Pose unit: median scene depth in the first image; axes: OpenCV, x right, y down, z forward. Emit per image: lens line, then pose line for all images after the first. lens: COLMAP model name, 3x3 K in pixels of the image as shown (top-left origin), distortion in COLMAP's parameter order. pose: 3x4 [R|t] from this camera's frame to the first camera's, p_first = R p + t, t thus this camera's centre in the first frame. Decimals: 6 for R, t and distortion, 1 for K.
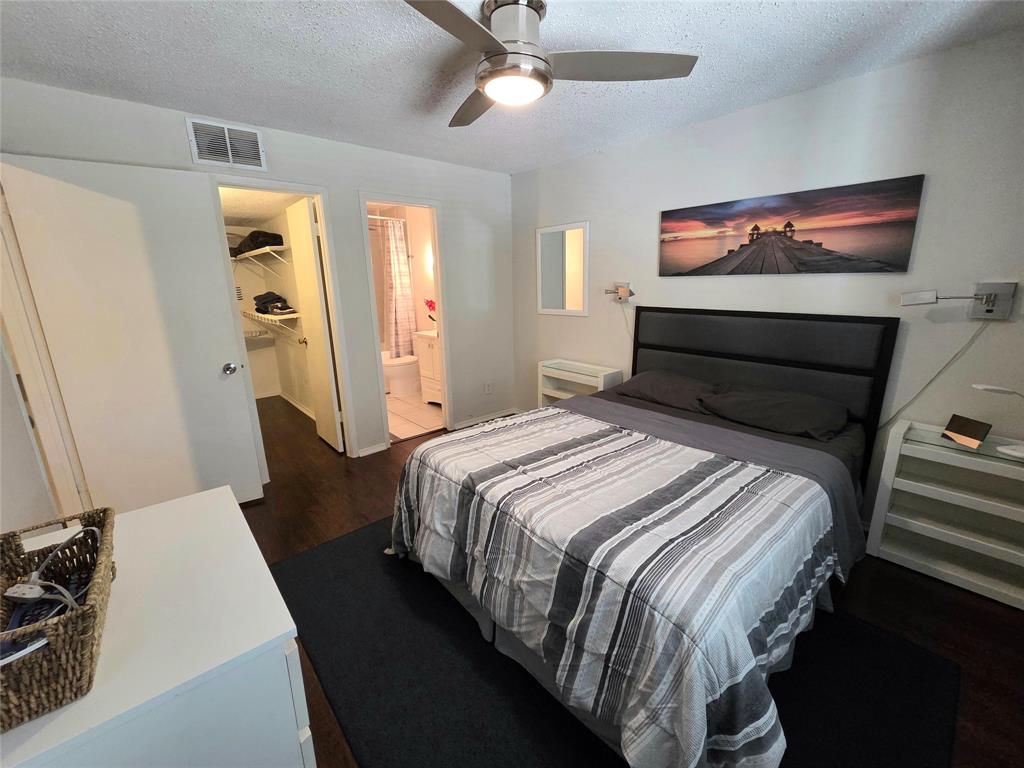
lens RADIAL K [[424.3, 0, 510.6], [0, 424.3, 382.8], [0, 0, 1]] dist [0.001090, -0.001806]
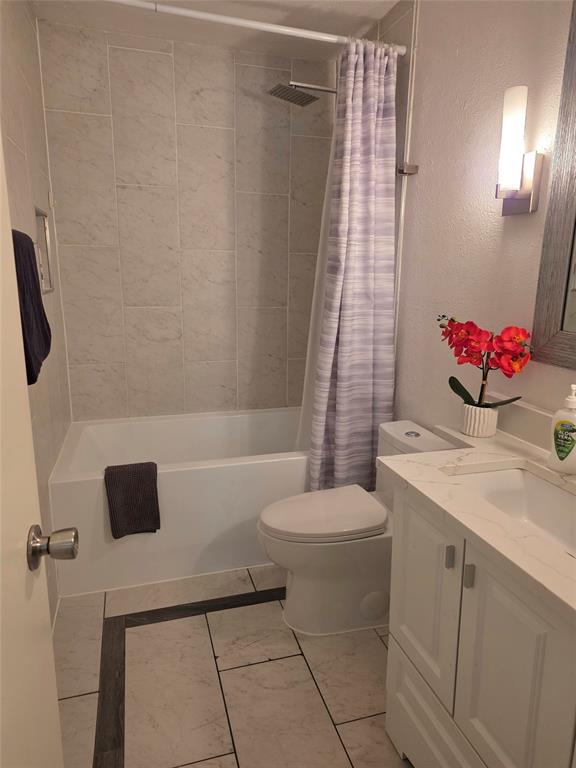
lens RADIAL K [[518.6, 0, 283.6], [0, 518.6, 385.8], [0, 0, 1]] dist [0.064679, -0.054963]
pose [[0.909967, 0.123269, -0.395936, -0.148872], [-0.132312, 0.991198, 0.004507, -0.133607], [0.393007, 0.048286, 0.918267, 0.628757]]
